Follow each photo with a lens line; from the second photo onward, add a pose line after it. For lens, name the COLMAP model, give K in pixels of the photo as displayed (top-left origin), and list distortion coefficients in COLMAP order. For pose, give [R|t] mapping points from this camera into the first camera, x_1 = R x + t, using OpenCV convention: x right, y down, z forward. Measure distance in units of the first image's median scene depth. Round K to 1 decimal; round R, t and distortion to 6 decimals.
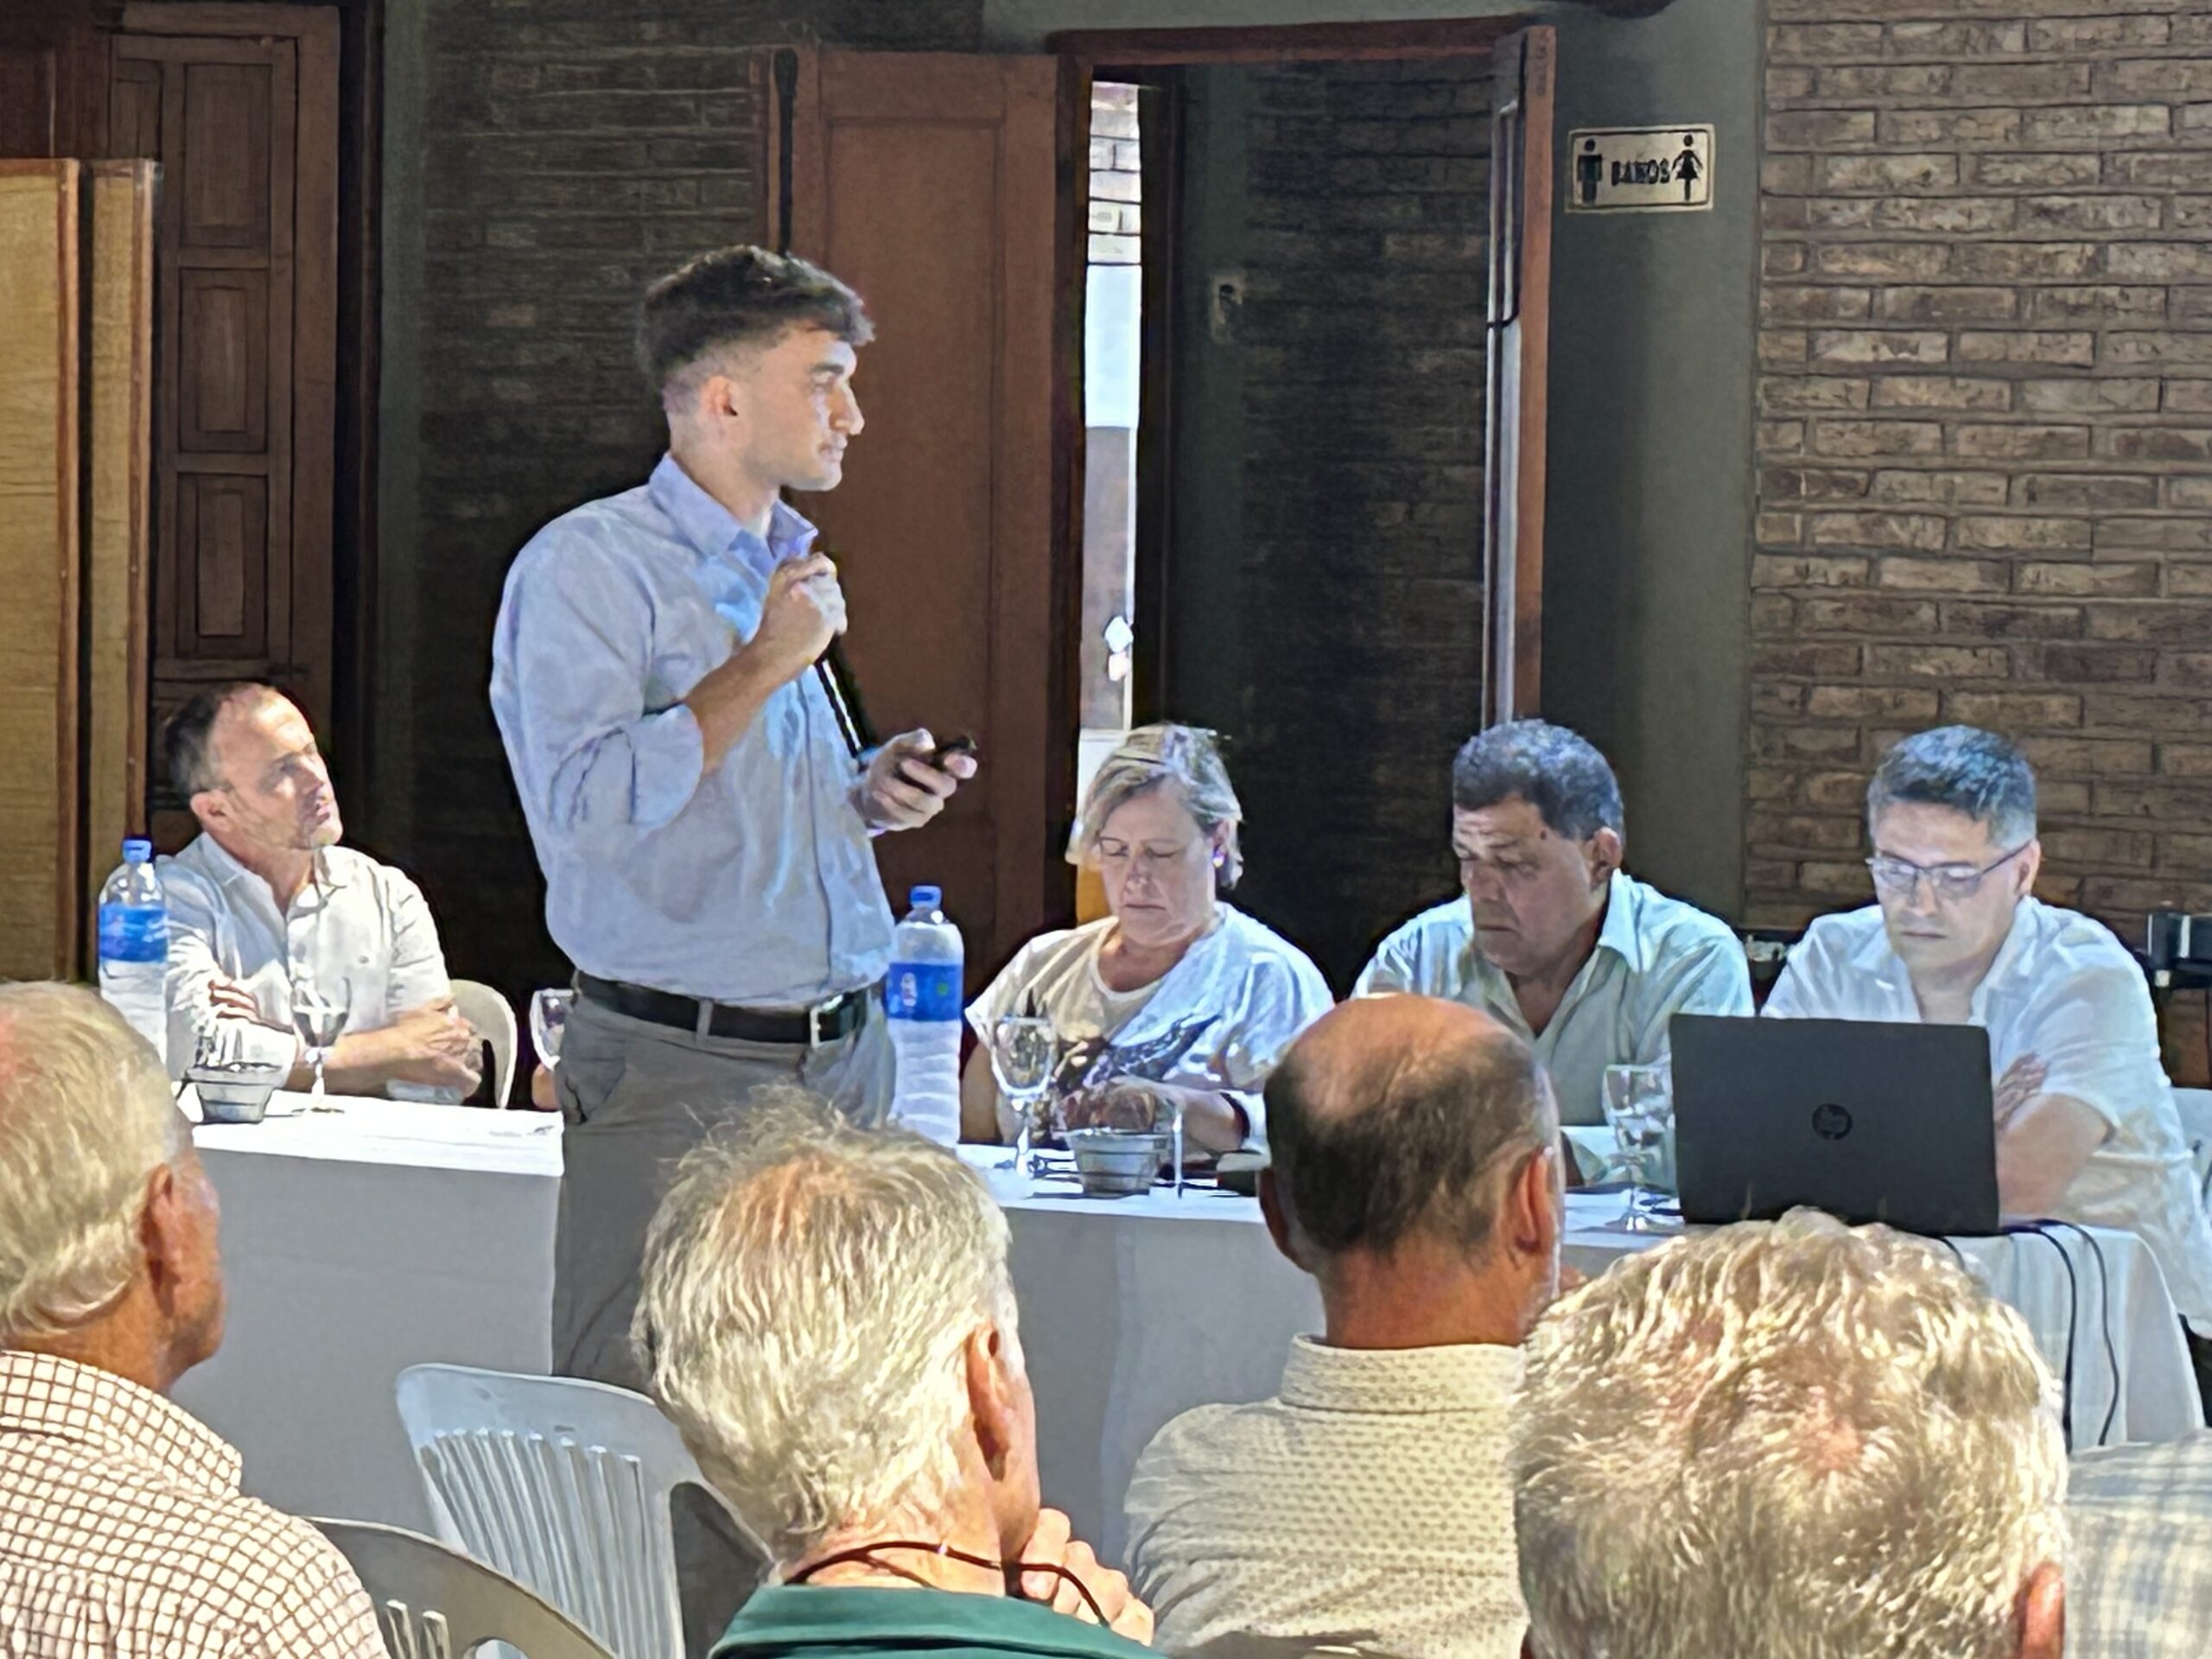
lens RADIAL K [[8415.4, 0, 1106.5], [0, 8415.4, 833.7], [0, 0, 1]] dist [0.132386, 0.000000]
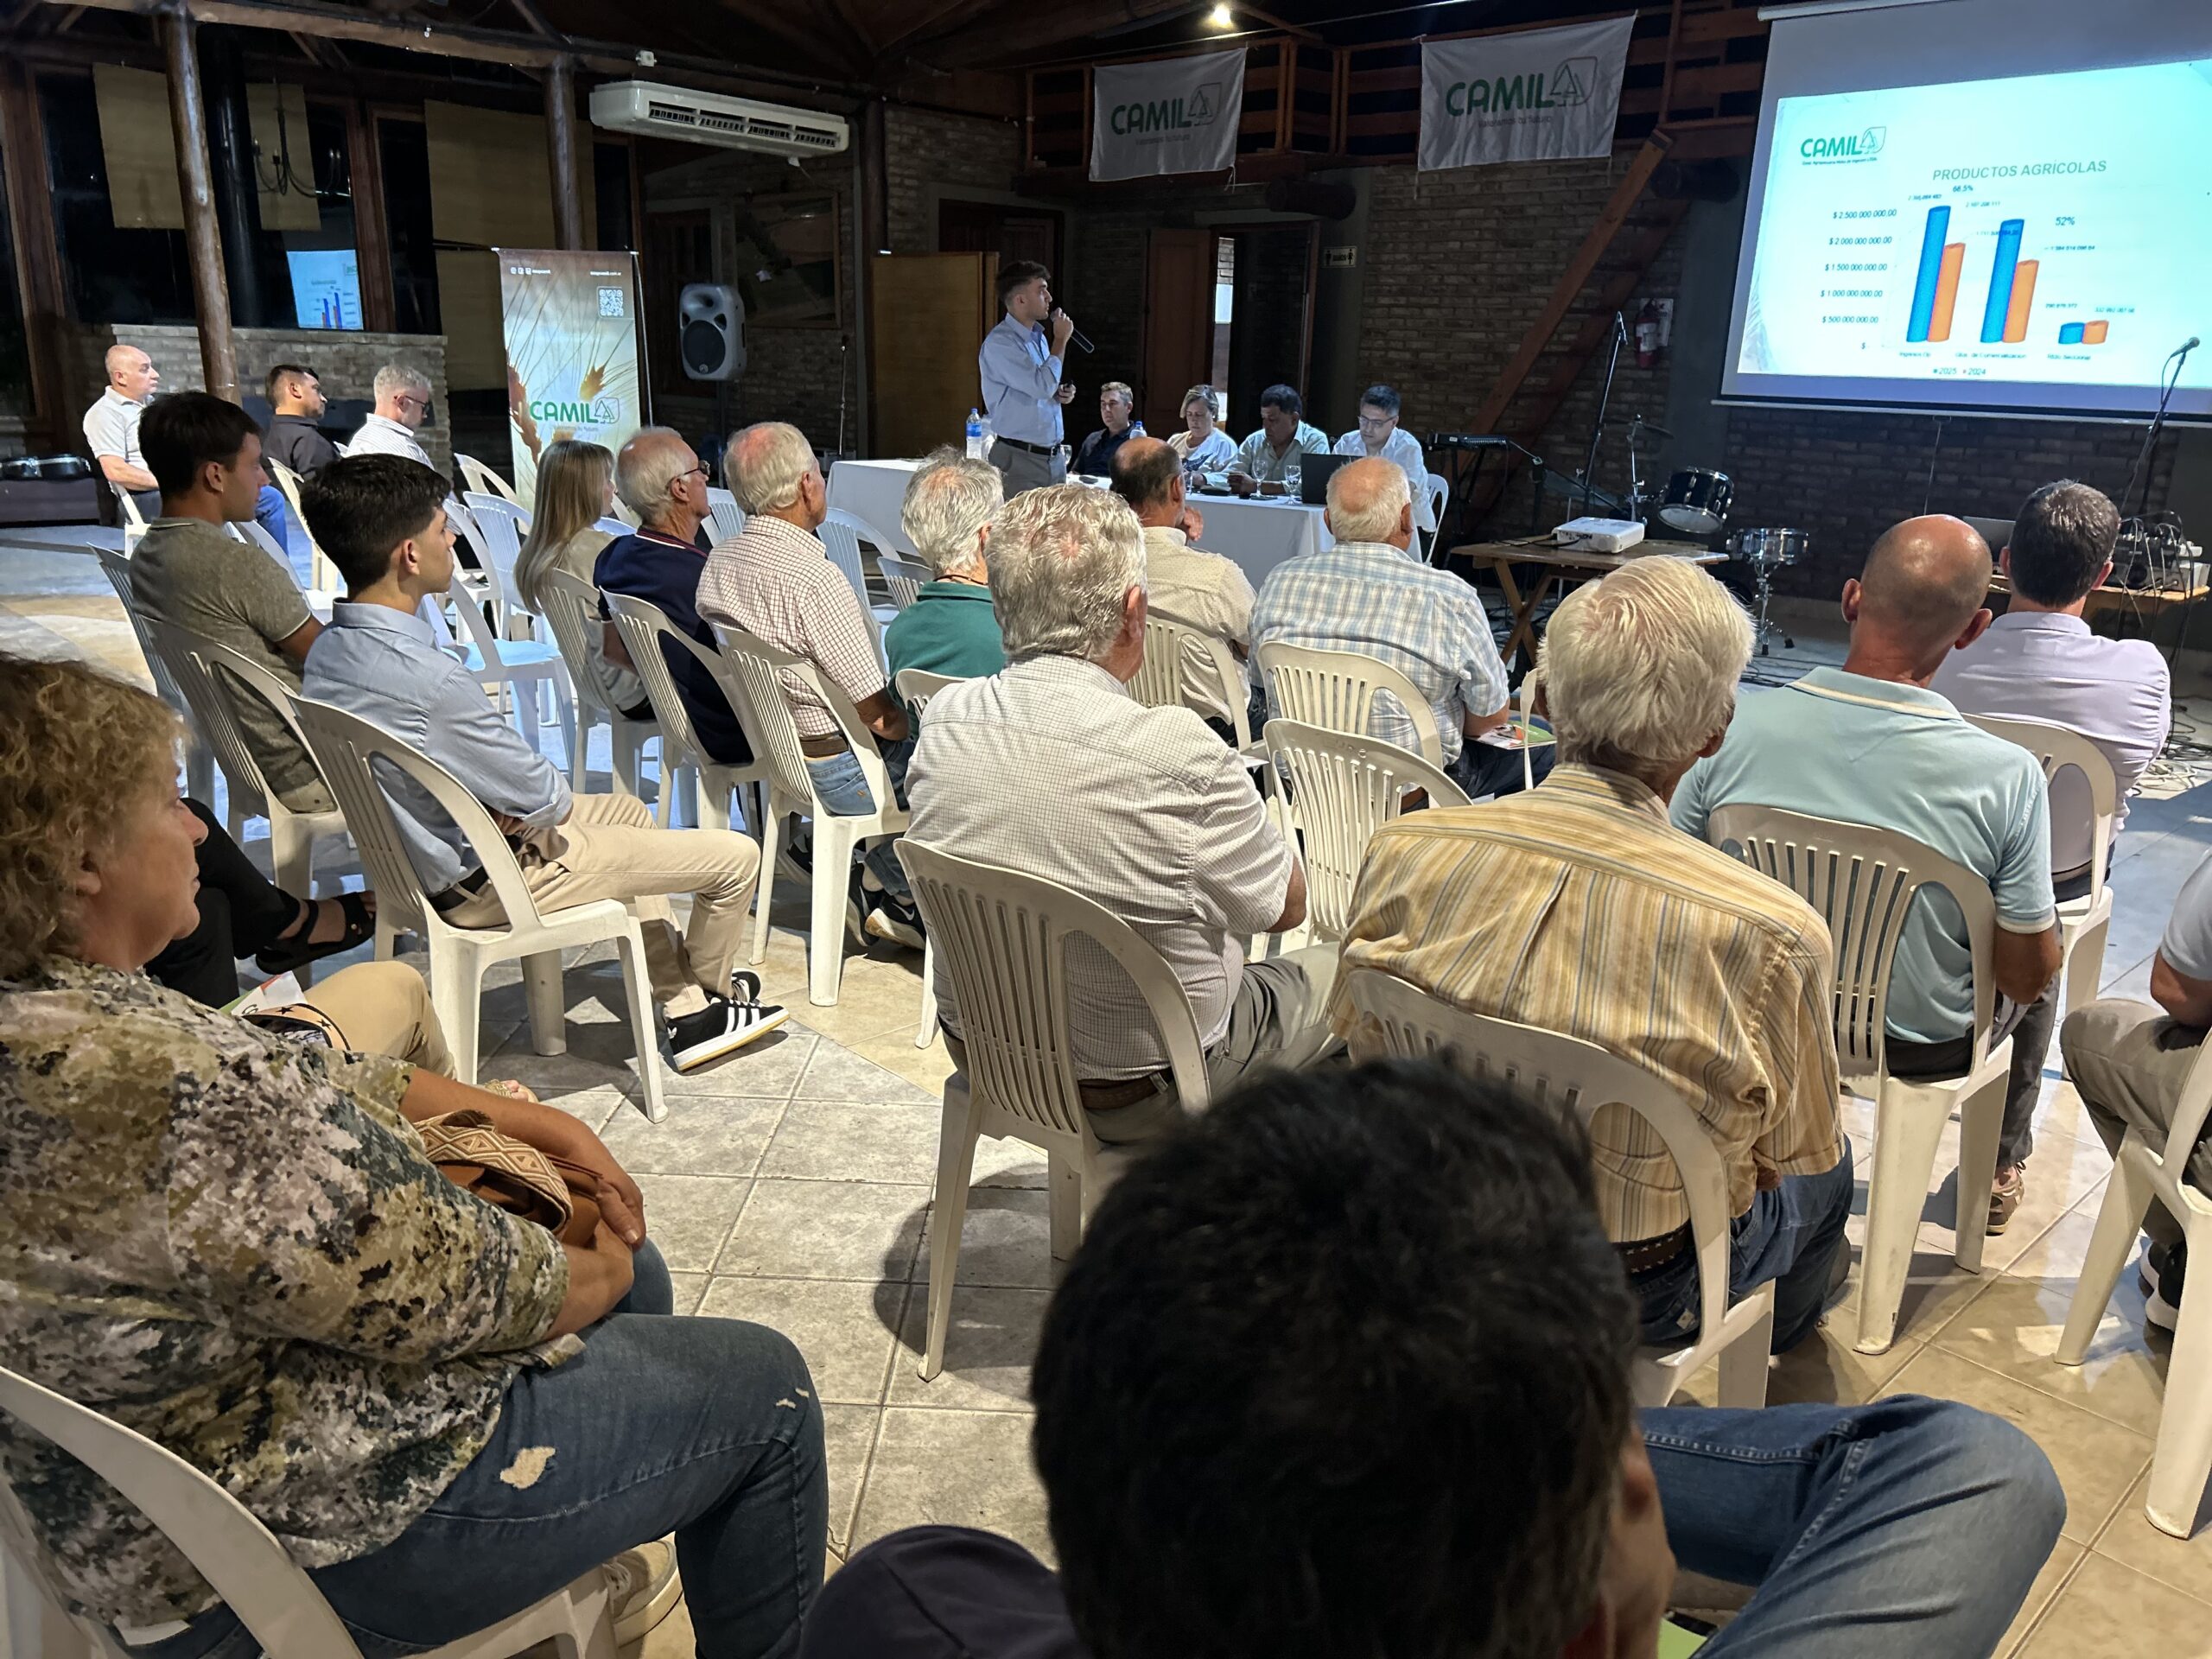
lens RADIAL K [[1695.8, 0, 1098.6], [0, 1695.8, 833.3], [0, 0, 1]] dist [0.024282, -0.010125]
pose [[0.994219, 0.042054, -0.098794, 0.111572], [-0.017676, 0.971659, 0.235725, 0.014708], [0.105907, -0.232616, 0.966785, 0.202220]]
